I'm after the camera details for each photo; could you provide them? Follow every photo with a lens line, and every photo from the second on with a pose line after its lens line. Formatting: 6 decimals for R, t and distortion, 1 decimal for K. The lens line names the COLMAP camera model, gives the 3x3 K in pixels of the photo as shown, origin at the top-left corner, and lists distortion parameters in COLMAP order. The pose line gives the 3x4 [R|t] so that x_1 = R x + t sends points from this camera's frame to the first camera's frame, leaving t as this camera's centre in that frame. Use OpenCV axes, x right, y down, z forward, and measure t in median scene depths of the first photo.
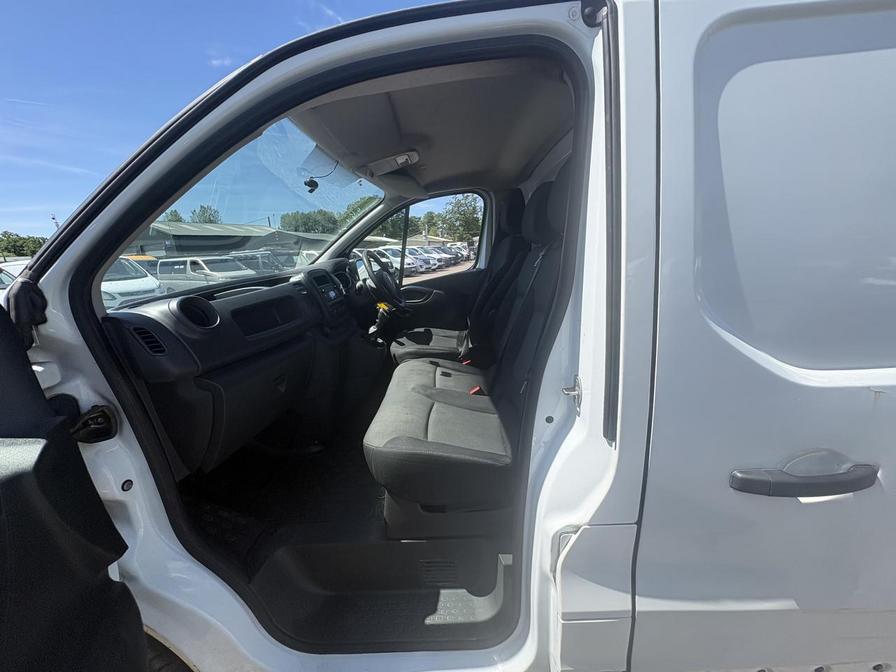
lens RADIAL K [[360.0, 0, 445.7], [0, 360.0, 336.2], [0, 0, 1]] dist [0.000272, 0.000039]
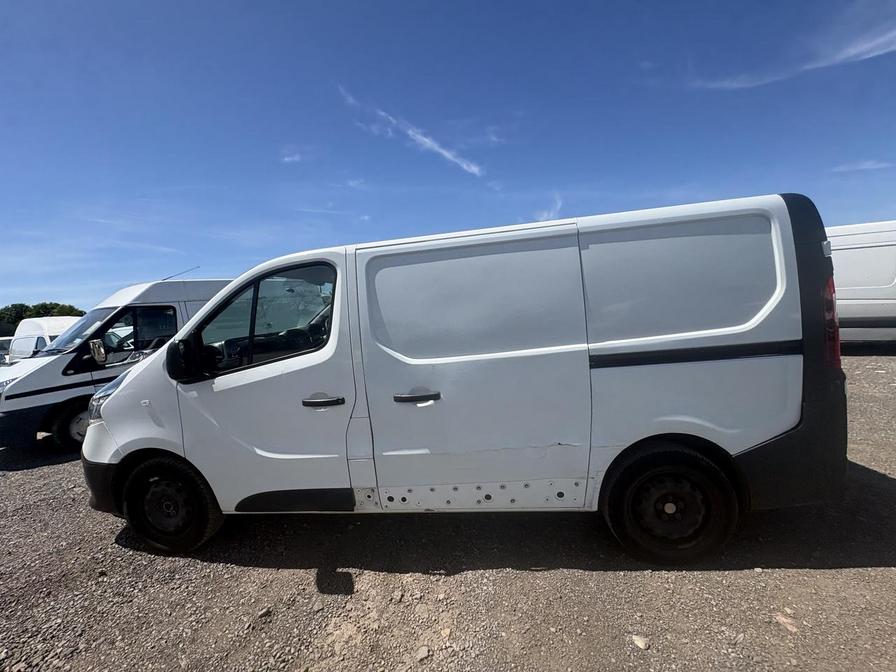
lens RADIAL K [[360.0, 0, 445.7], [0, 360.0, 336.2], [0, 0, 1]] dist [0.000272, 0.000039]
pose [[0.993566, -0.012965, -0.112511, 1.550112], [-0.005566, 0.986637, -0.162841, 0.380443], [0.113118, 0.162420, 0.980216, -1.882635]]
